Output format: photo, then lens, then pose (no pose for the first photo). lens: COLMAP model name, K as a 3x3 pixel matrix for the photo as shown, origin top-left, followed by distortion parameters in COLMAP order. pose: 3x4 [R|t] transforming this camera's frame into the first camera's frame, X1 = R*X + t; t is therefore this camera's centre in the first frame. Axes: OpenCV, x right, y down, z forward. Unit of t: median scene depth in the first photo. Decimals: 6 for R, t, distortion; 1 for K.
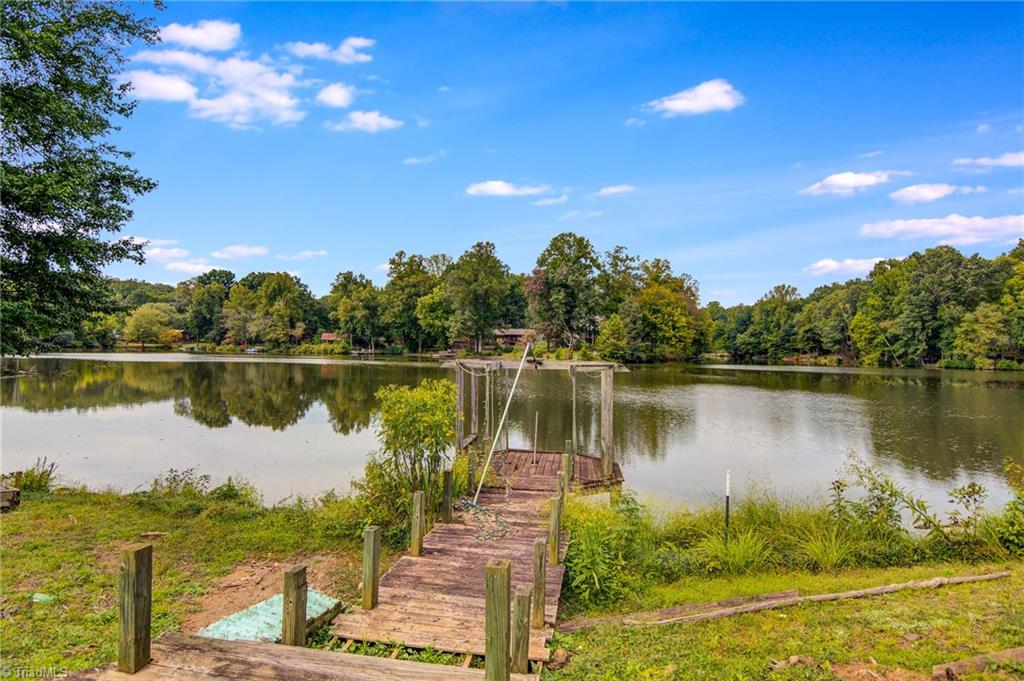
lens RADIAL K [[540.1, 0, 515.1], [0, 540.1, 341.3], [0, 0, 1]] dist [0.009240, -0.014304]
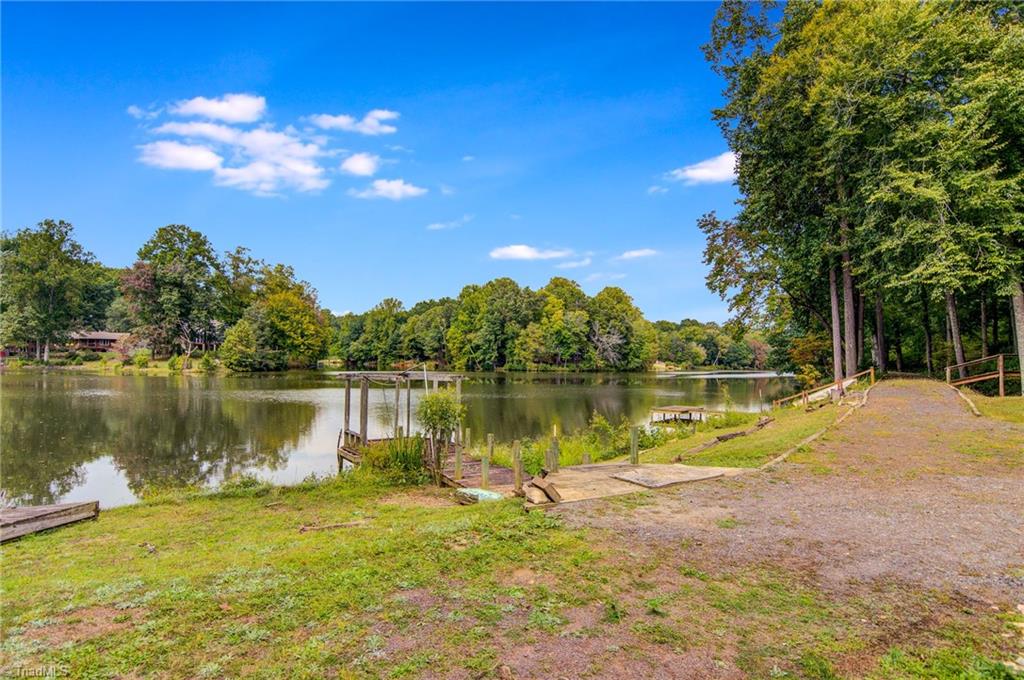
lens RADIAL K [[540.1, 0, 505.4], [0, 540.1, 340.4], [0, 0, 1]] dist [0.009240, -0.014304]
pose [[0.770965, 0.017164, 0.636647, -0.052103], [-0.009420, 0.999835, -0.015548, -0.003344], [-0.636808, 0.005990, 0.770999, -0.017598]]
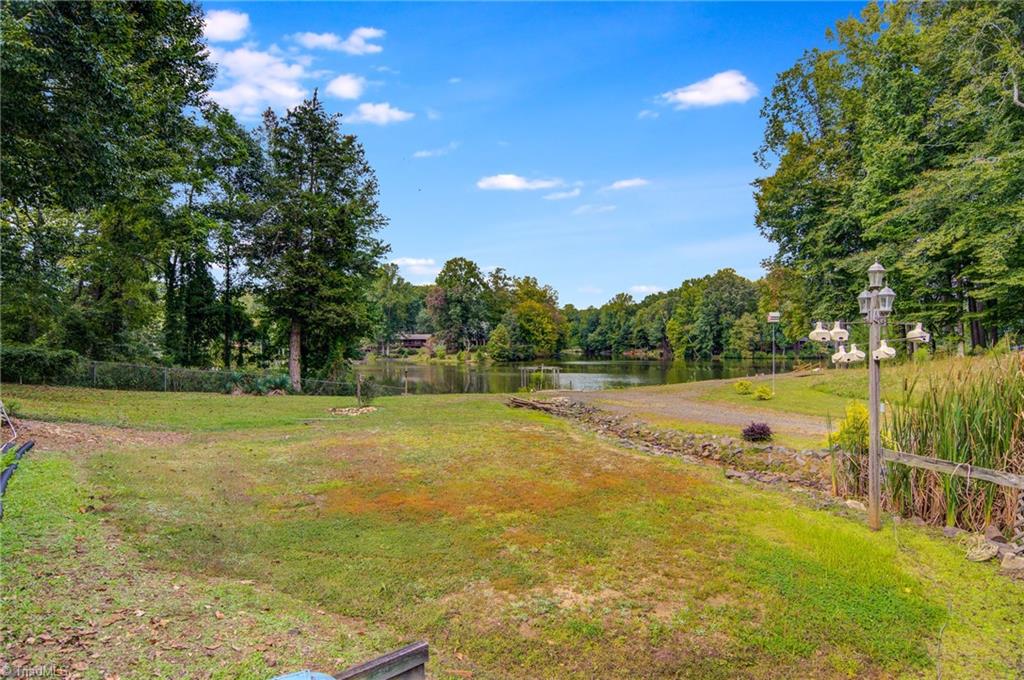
lens RADIAL K [[540.1, 0, 504.7], [0, 540.1, 339.5], [0, 0, 1]] dist [0.009240, -0.014304]
pose [[0.972360, -0.018790, 0.232729, -0.094926], [0.017850, 0.999822, 0.006144, -0.017517], [-0.232803, -0.001820, 0.972522, -0.236767]]
